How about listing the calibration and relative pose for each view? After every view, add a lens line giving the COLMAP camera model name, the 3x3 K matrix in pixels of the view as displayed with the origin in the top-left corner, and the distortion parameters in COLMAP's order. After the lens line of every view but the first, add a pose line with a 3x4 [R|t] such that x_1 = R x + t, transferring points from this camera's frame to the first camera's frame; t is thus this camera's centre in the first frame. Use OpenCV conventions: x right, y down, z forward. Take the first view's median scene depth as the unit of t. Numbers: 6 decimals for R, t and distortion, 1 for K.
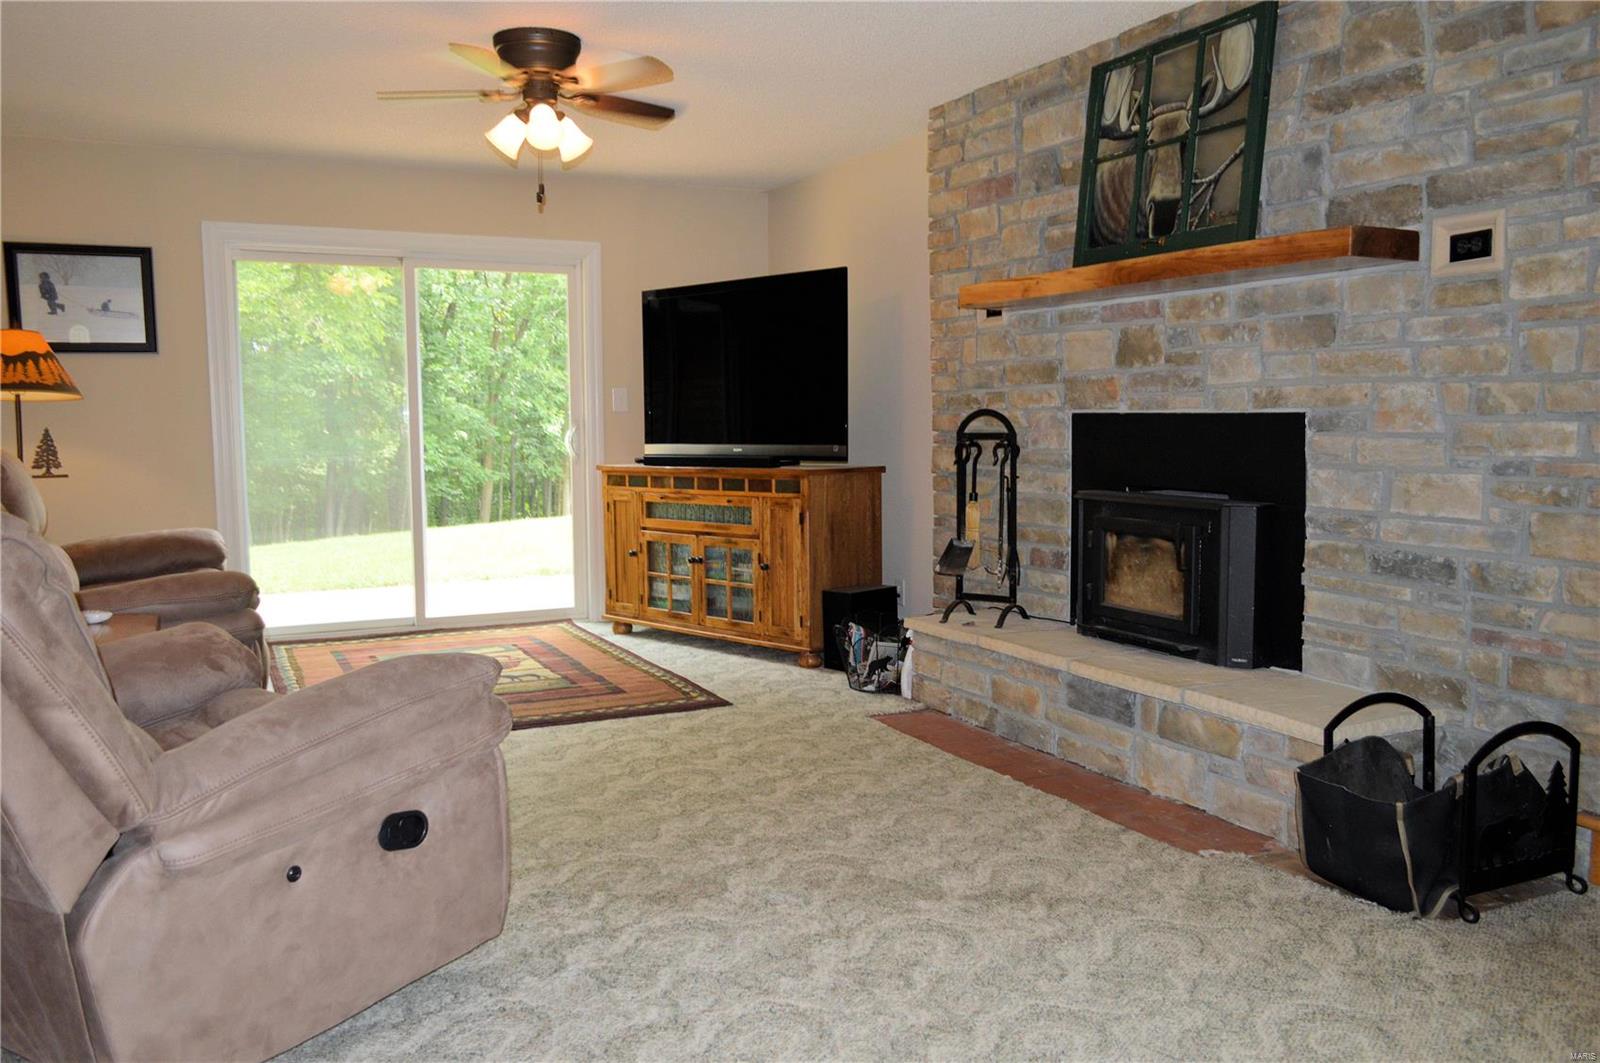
lens RADIAL K [[1272.0, 0, 800.0], [0, 1272.0, 531.5], [0, 0, 1]] dist [-0.006275, 0.003523]
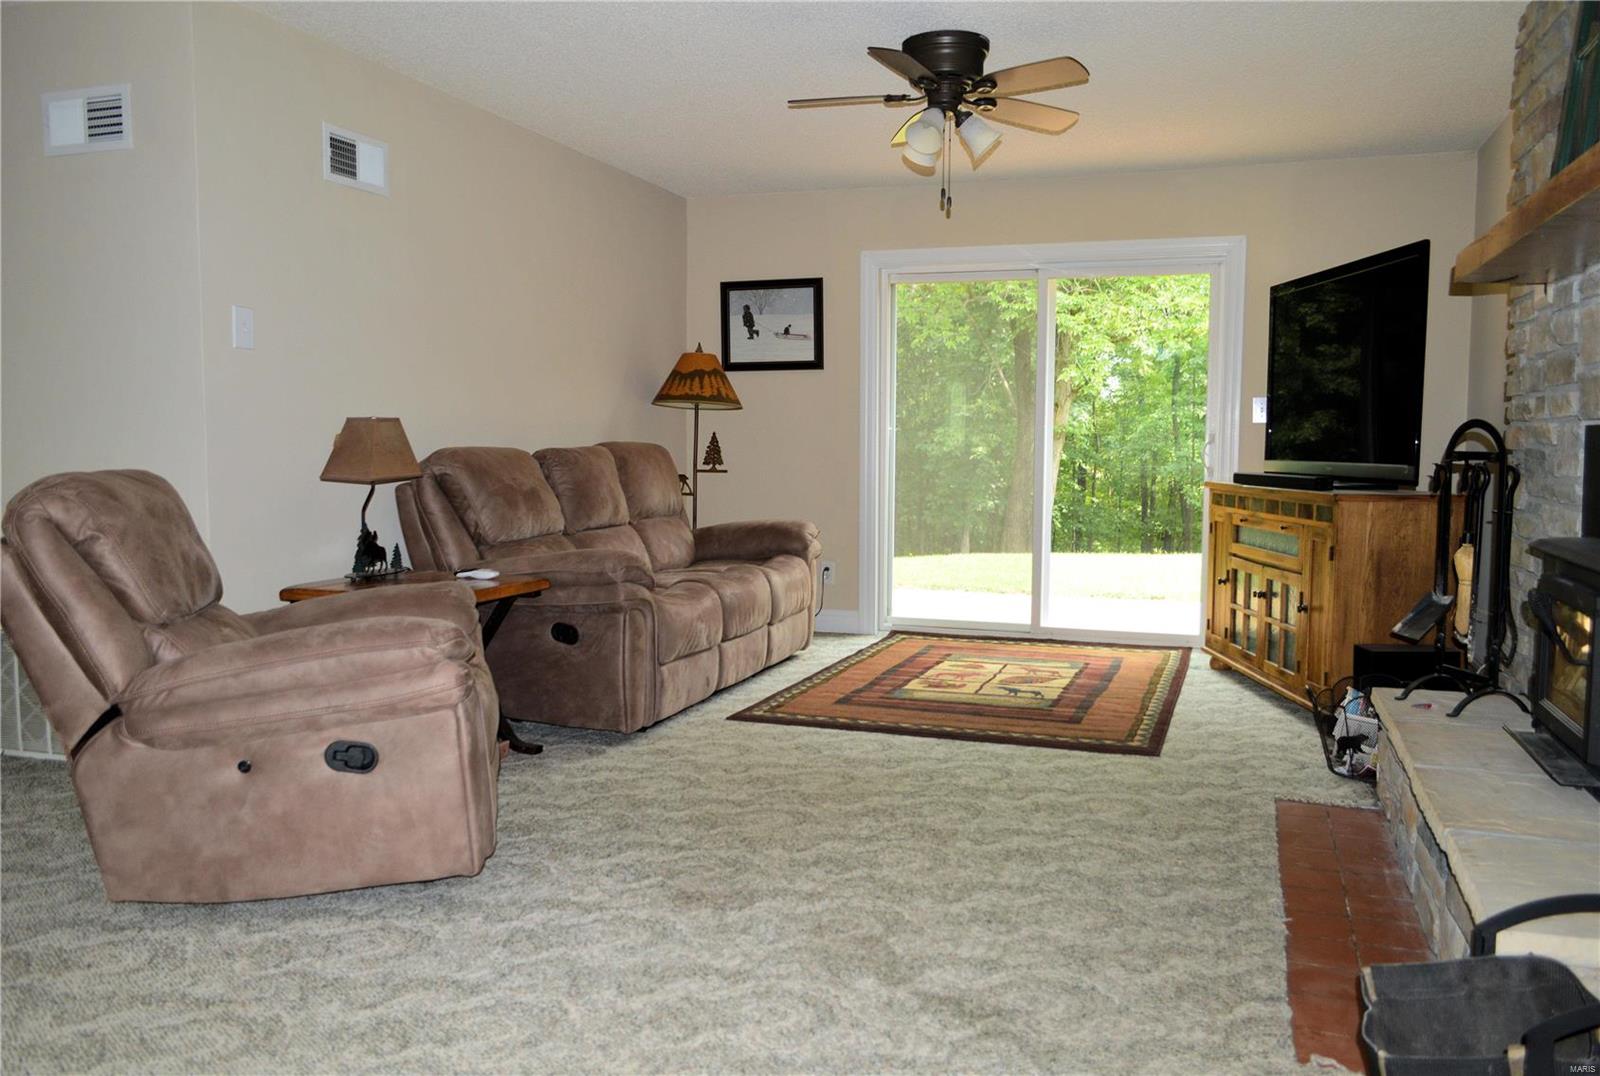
lens RADIAL K [[1285.3, 0, 800.0], [0, 1285.3, 538.0], [0, 0, 1]] dist [-0.004769, -0.000378]
pose [[0.705086, 0.069429, -0.705715, 0.521750], [-0.075239, 0.996902, 0.022905, -0.020091], [0.705119, 0.036947, 0.708125, 0.266159]]
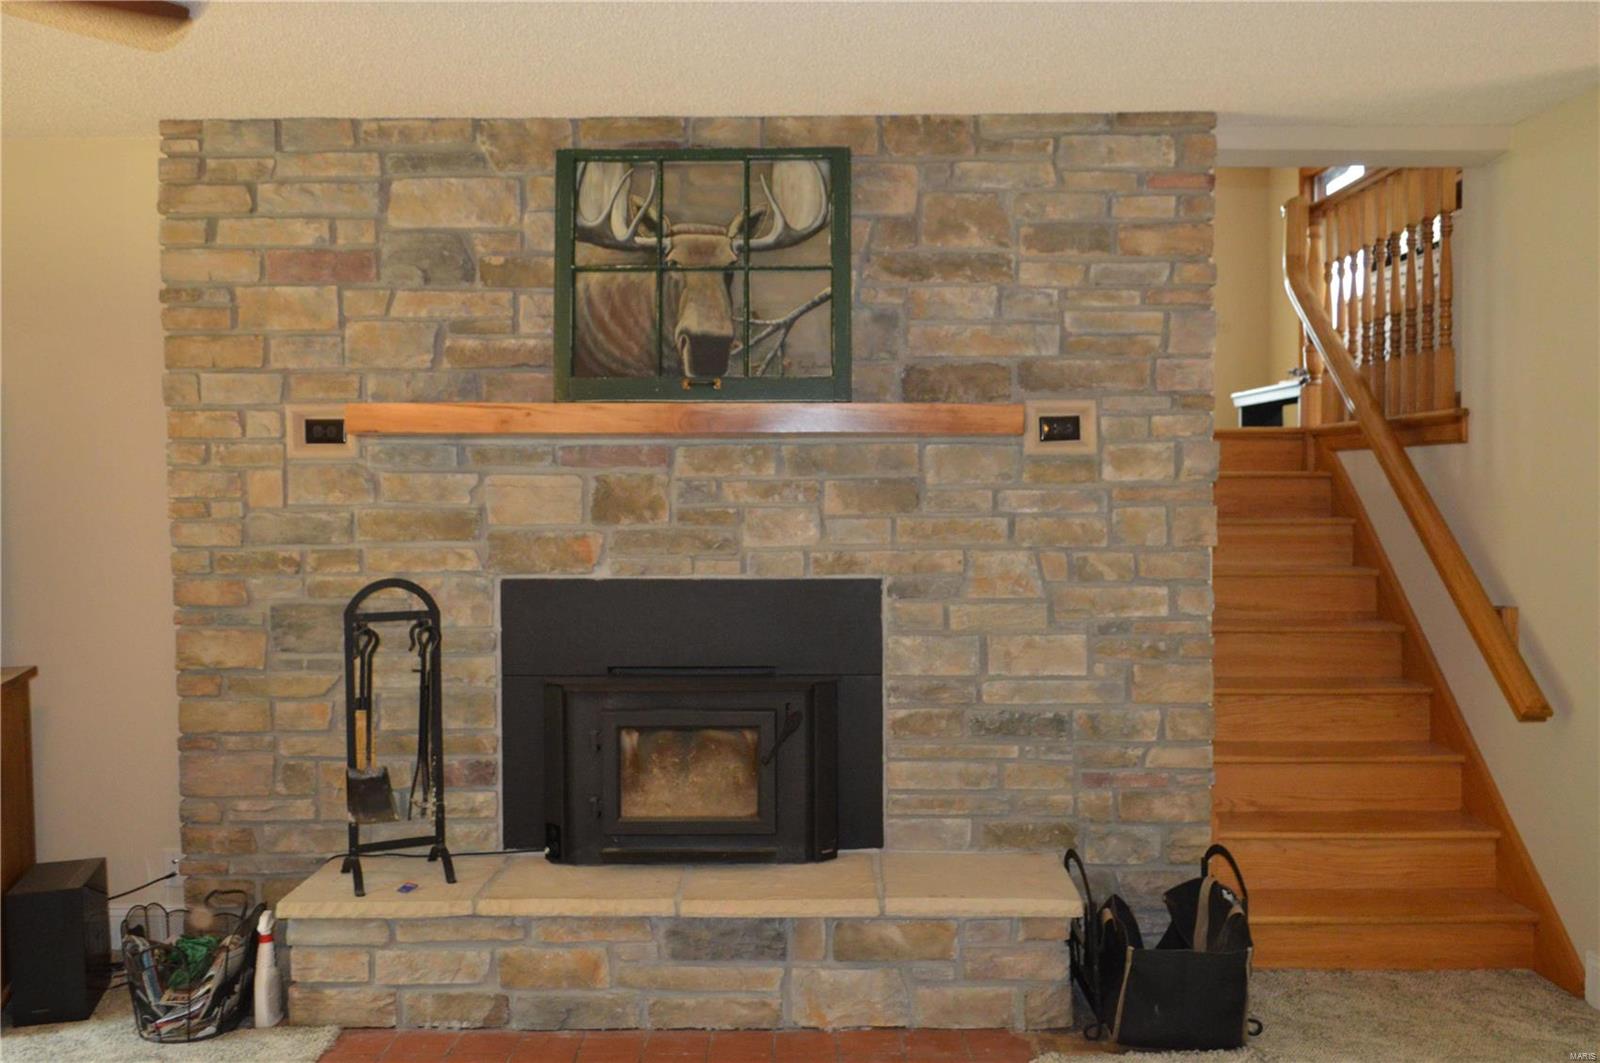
lens RADIAL K [[1388.6, 0, 800.0], [0, 1388.6, 531.5], [0, 0, 1]] dist [-0.008596, 0.001892]
pose [[0.449129, -0.026541, 0.893073, -0.579228], [0.082336, 0.996535, -0.011791, -0.124091], [-0.889665, 0.078828, 0.449758, 0.588606]]
